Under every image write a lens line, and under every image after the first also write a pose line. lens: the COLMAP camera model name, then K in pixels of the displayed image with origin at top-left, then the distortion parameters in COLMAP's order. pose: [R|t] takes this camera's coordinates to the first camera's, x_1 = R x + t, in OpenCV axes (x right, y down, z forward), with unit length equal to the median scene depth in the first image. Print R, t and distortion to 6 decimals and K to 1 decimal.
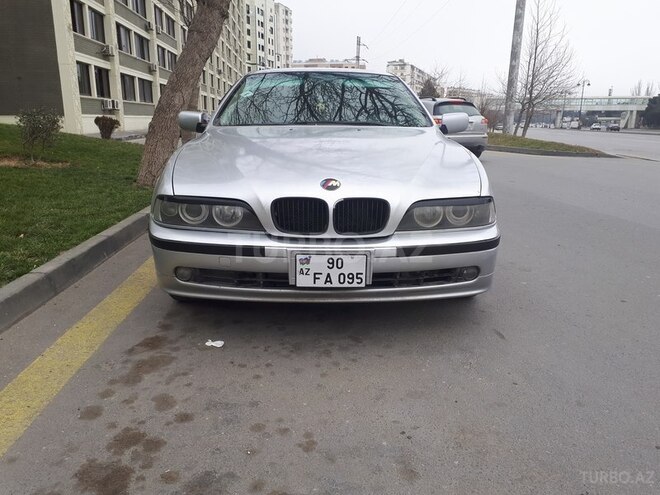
lens RADIAL K [[522.8, 0, 330.0], [0, 522.8, 247.5], [0, 0, 1]] dist [-0.029278, -0.004215]
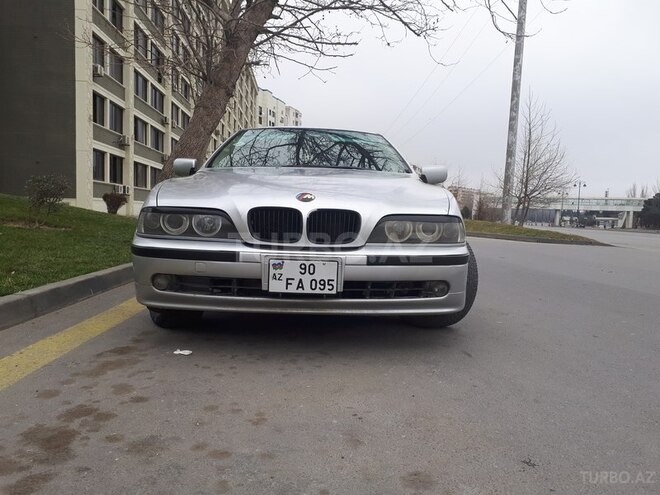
lens RADIAL K [[520.1, 0, 337.8], [0, 520.1, 247.6], [0, 0, 1]] dist [0.060595, -0.195642]
pose [[0.999753, 0.022217, 0.000079, 0.064290], [-0.021789, 0.981205, -0.191736, 0.170499], [-0.004338, 0.191687, 0.981447, -0.017589]]
